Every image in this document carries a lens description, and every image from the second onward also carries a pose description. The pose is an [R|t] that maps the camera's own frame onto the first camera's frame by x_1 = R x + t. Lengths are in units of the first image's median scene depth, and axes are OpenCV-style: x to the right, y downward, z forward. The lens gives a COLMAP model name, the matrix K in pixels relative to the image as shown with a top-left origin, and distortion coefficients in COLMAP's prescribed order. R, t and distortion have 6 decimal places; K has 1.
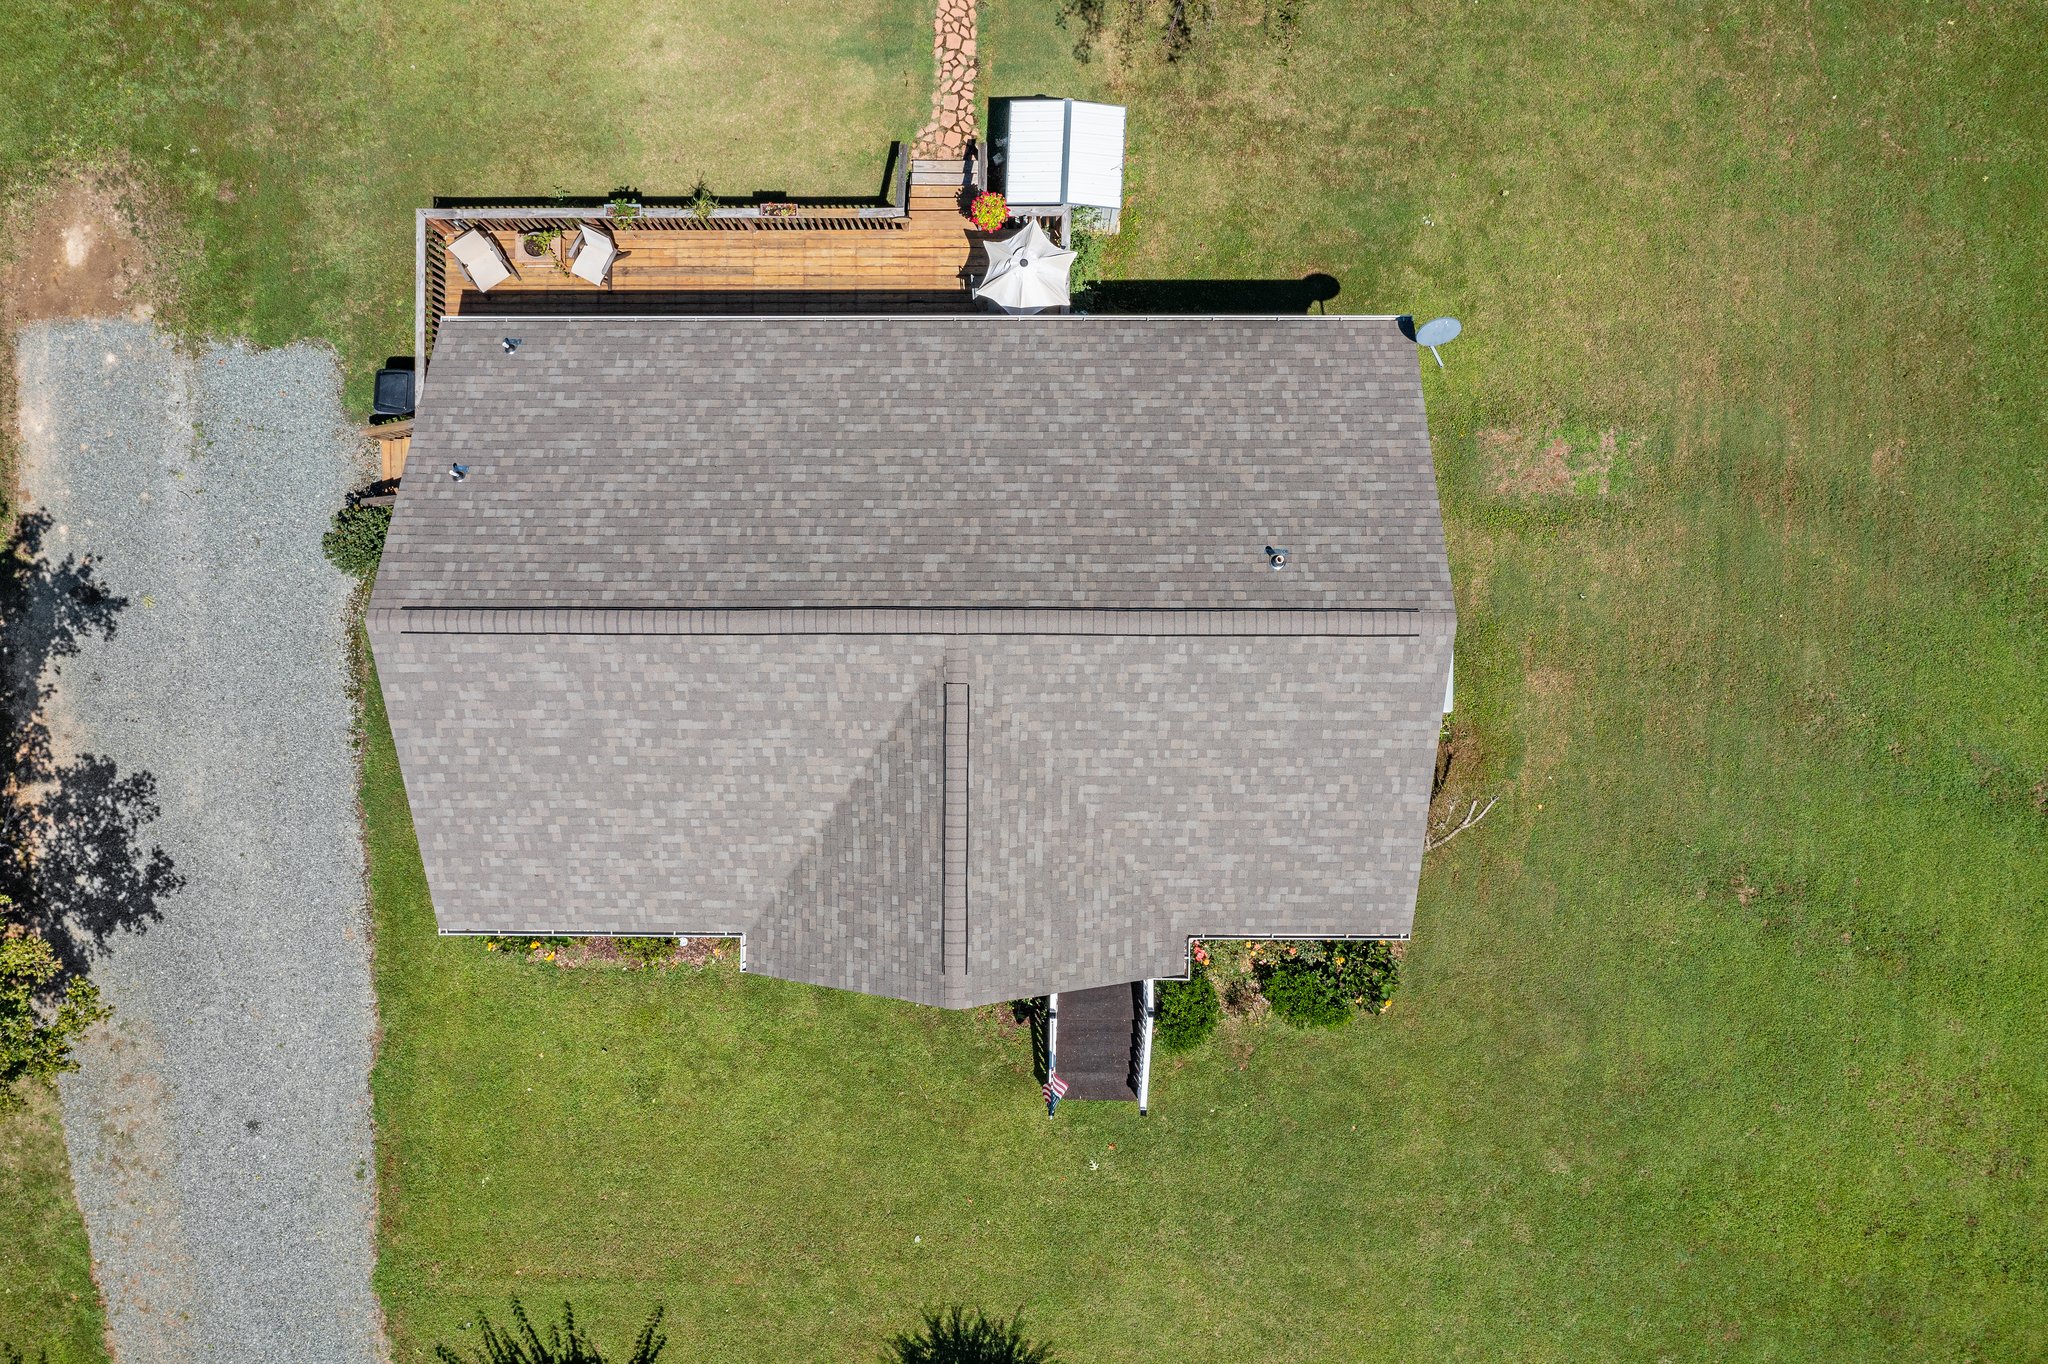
lens RADIAL K [[1616.5, 0, 1026.0], [0, 1616.5, 672.0], [0, 0, 1]] dist [-0.011917, 0.008595]
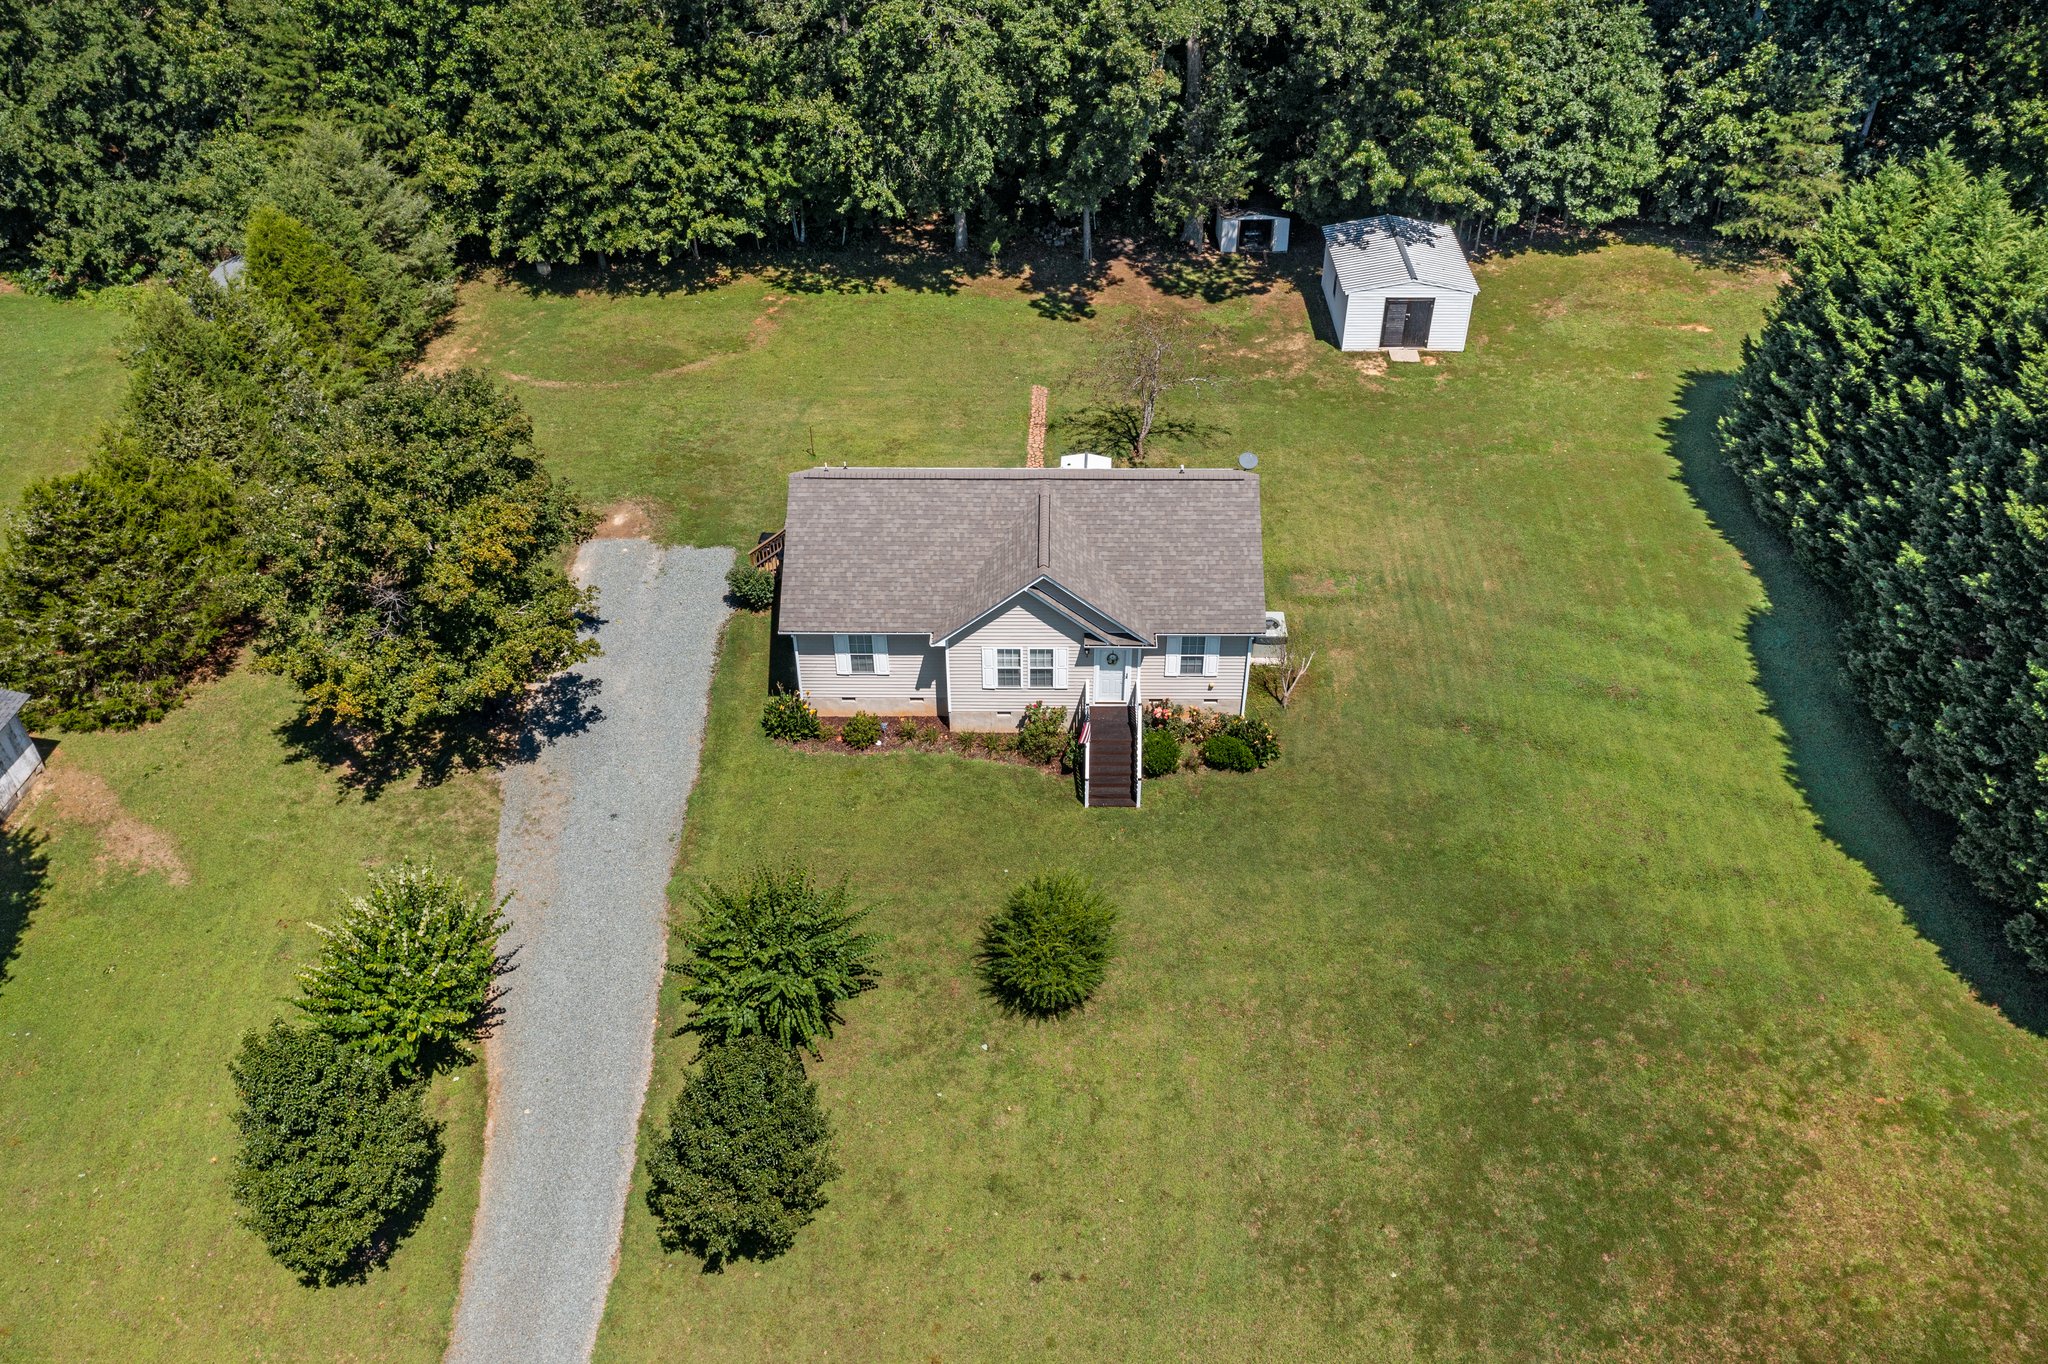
lens RADIAL K [[1616.5, 0, 1026.0], [0, 1616.5, 672.0], [0, 0, 1]] dist [-0.011917, 0.008595]
pose [[0.999877, 0.015709, -0.000211, -0.050278], [-0.010027, 0.627777, -0.778328, 1.512901], [-0.012095, 0.778234, 0.627858, -0.187009]]
